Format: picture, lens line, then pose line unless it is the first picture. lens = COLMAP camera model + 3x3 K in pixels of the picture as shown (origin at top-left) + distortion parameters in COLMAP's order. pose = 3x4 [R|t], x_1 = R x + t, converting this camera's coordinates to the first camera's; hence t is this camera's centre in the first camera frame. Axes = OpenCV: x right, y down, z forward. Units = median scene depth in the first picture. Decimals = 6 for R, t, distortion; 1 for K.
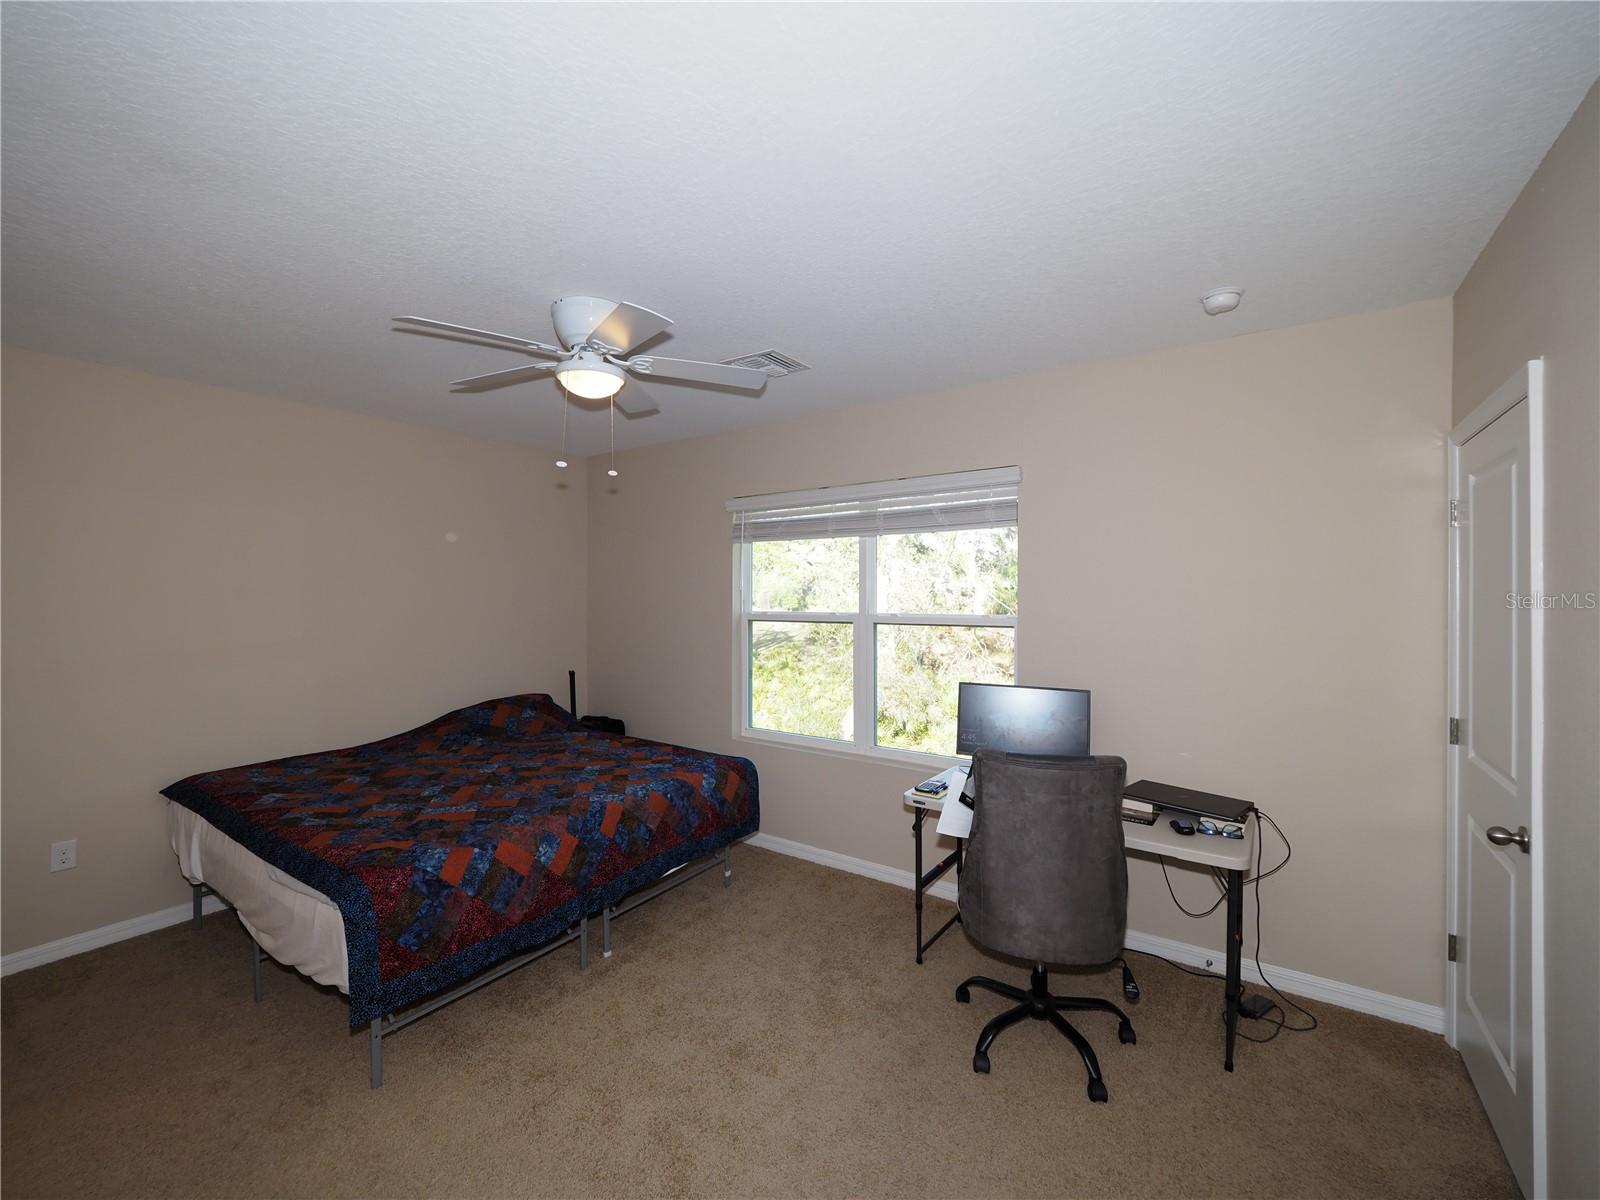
lens RADIAL K [[672.9, 0, 792.9], [0, 672.9, 601.3], [0, 0, 1]] dist [-0.008702, -0.000427]
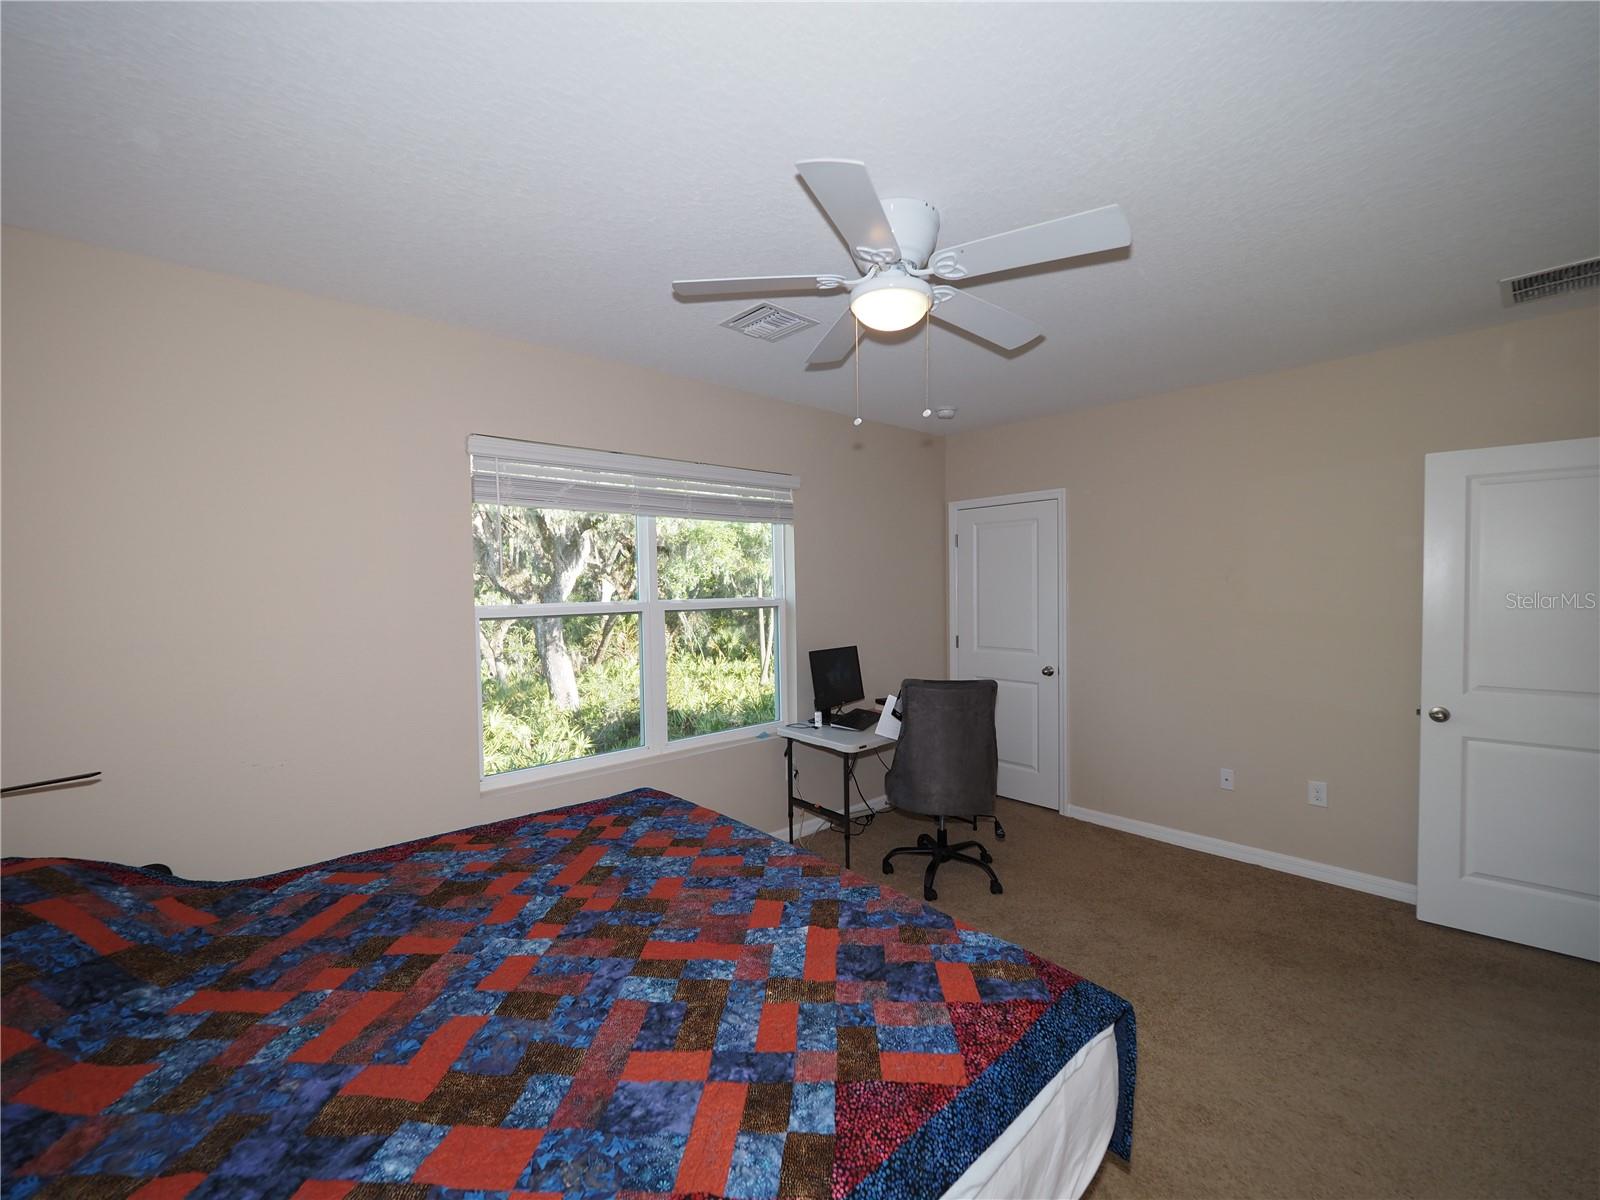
lens RADIAL K [[672.9, 0, 792.9], [0, 672.9, 601.3], [0, 0, 1]] dist [-0.008702, -0.000427]
pose [[0.228486, -0.018886, 0.973364, -1.006386], [0.024788, 0.999601, 0.013576, 0.014487], [-0.973232, 0.021026, 0.228863, 0.832406]]
